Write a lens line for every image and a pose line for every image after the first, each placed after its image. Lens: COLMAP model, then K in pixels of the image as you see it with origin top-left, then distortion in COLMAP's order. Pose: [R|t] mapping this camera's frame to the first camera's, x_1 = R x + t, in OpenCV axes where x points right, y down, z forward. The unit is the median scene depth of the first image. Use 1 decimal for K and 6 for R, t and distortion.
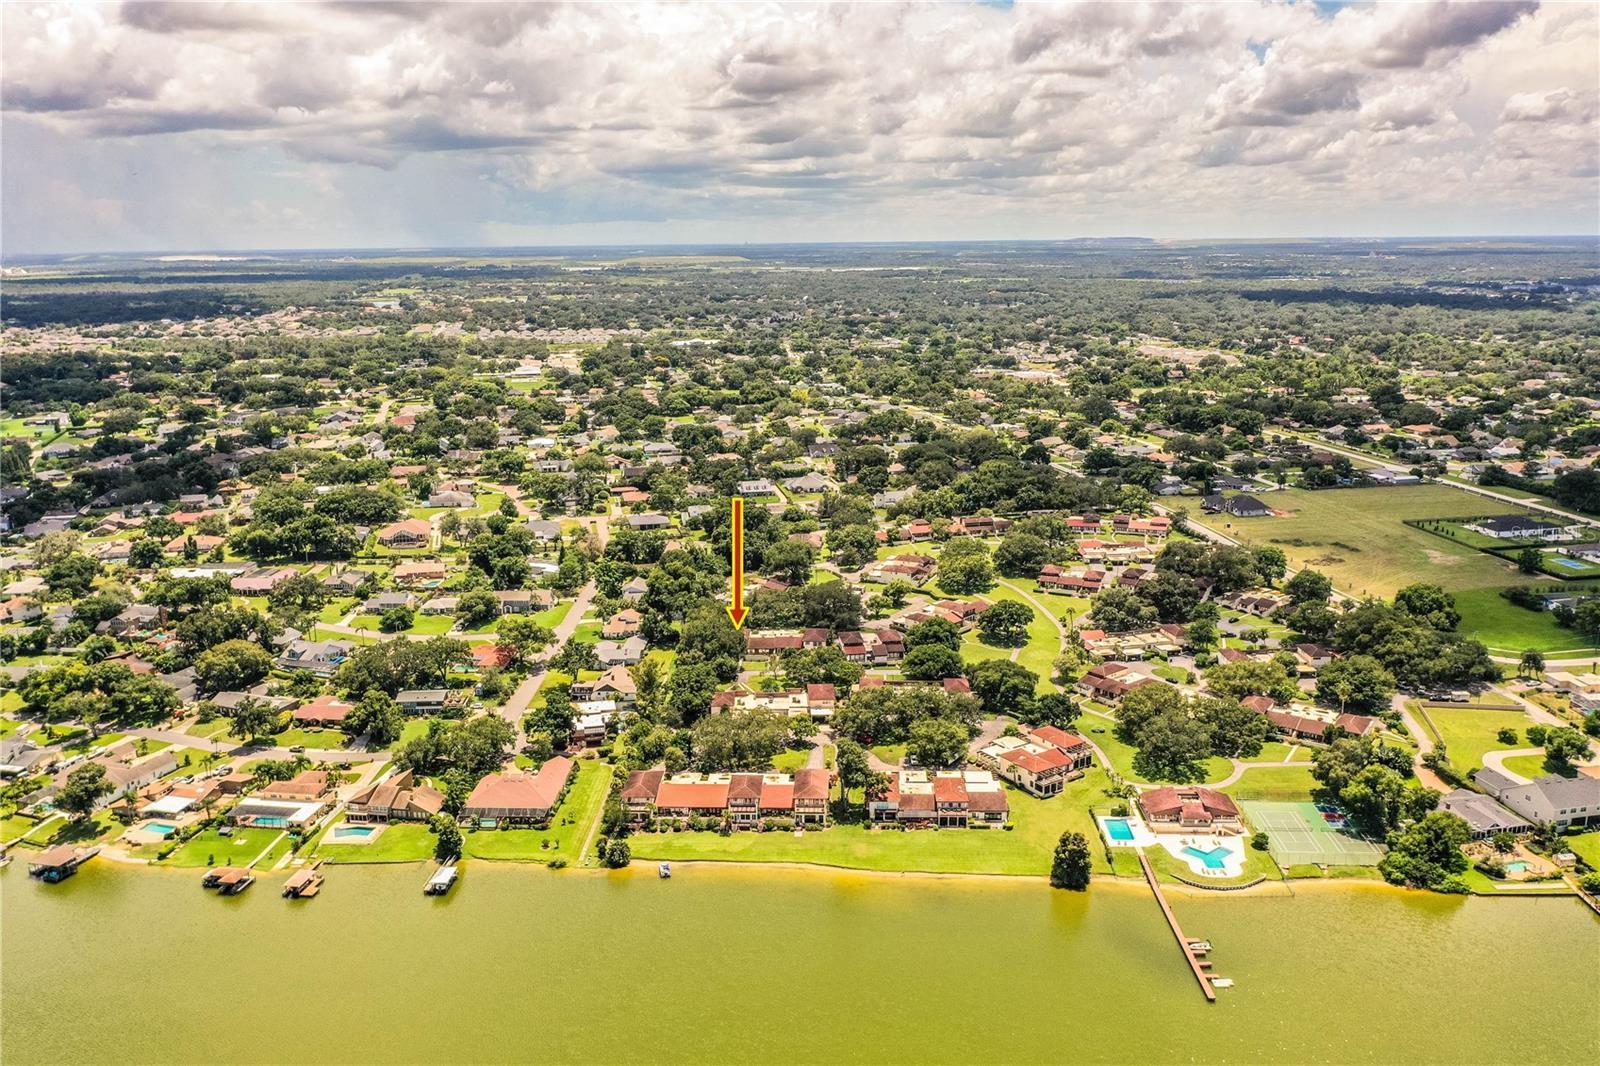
lens RADIAL K [[1265.0, 0, 800.0], [0, 1265.0, 533.0], [0, 0, 1]] dist [0.000259, -0.000004]
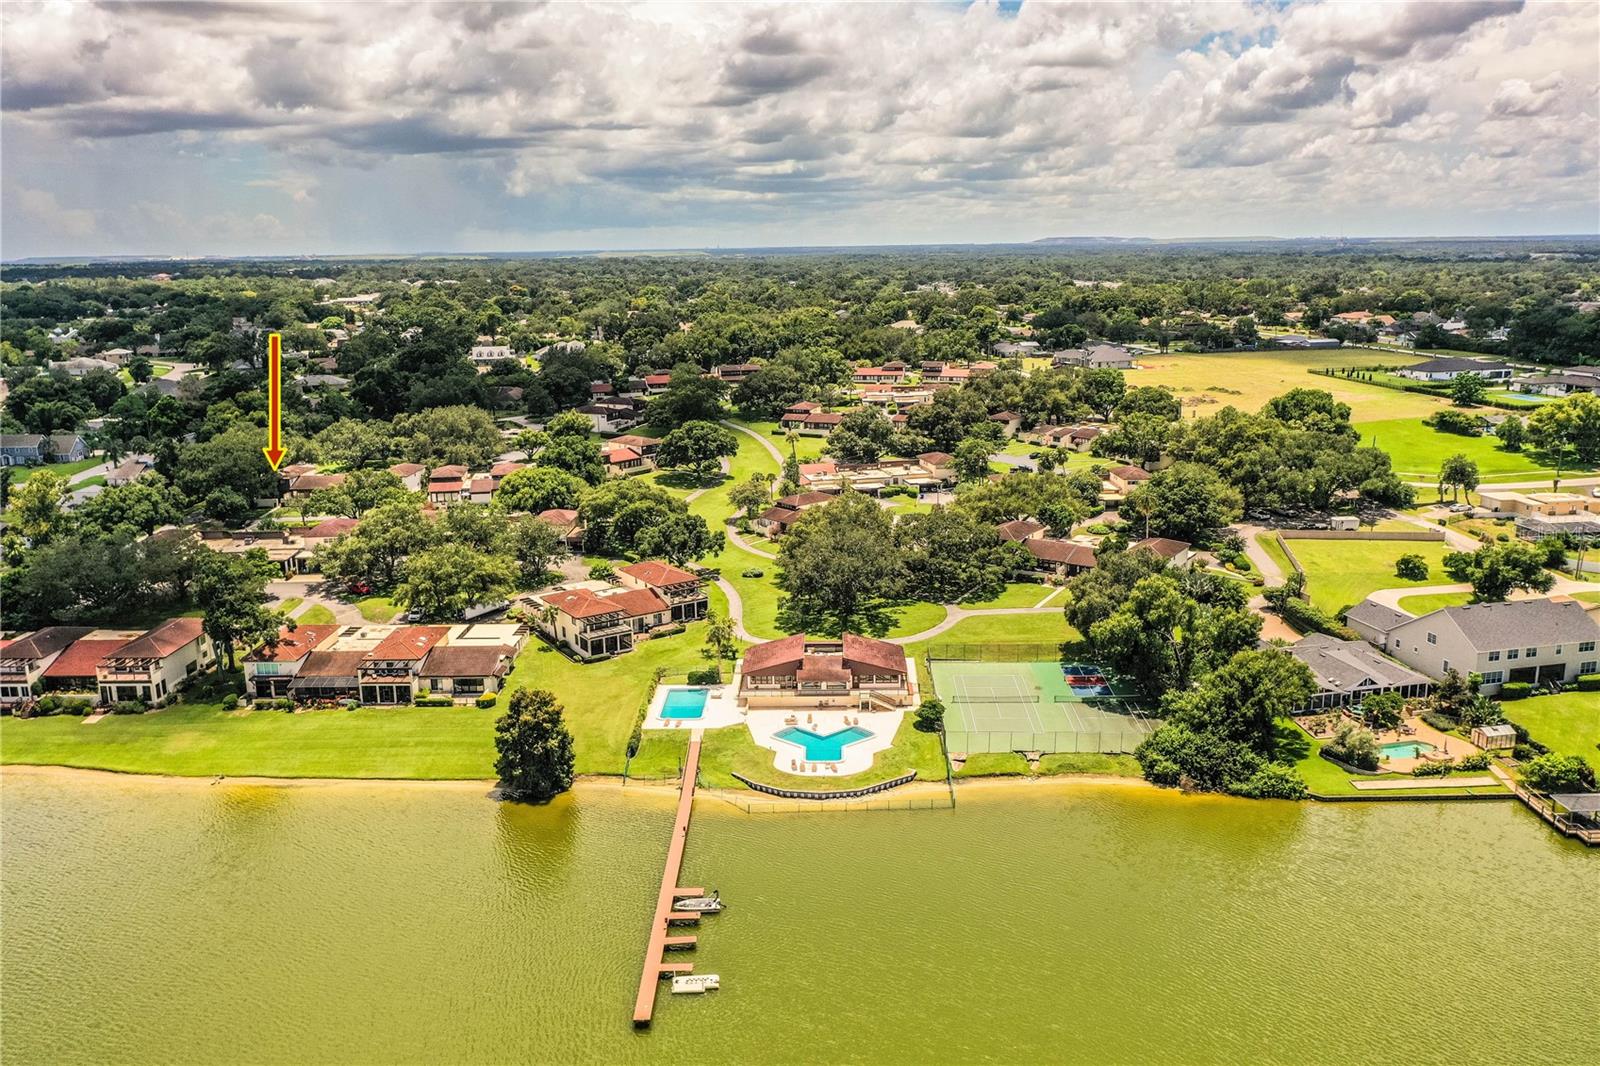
lens RADIAL K [[1265.0, 0, 800.0], [0, 1265.0, 533.0], [0, 0, 1]] dist [0.000259, -0.000004]
pose [[0.999838, -0.008552, 0.015846, 0.289711], [0.008635, 0.999949, -0.005232, 0.162361], [-0.015801, 0.005368, 0.999861, 0.450253]]
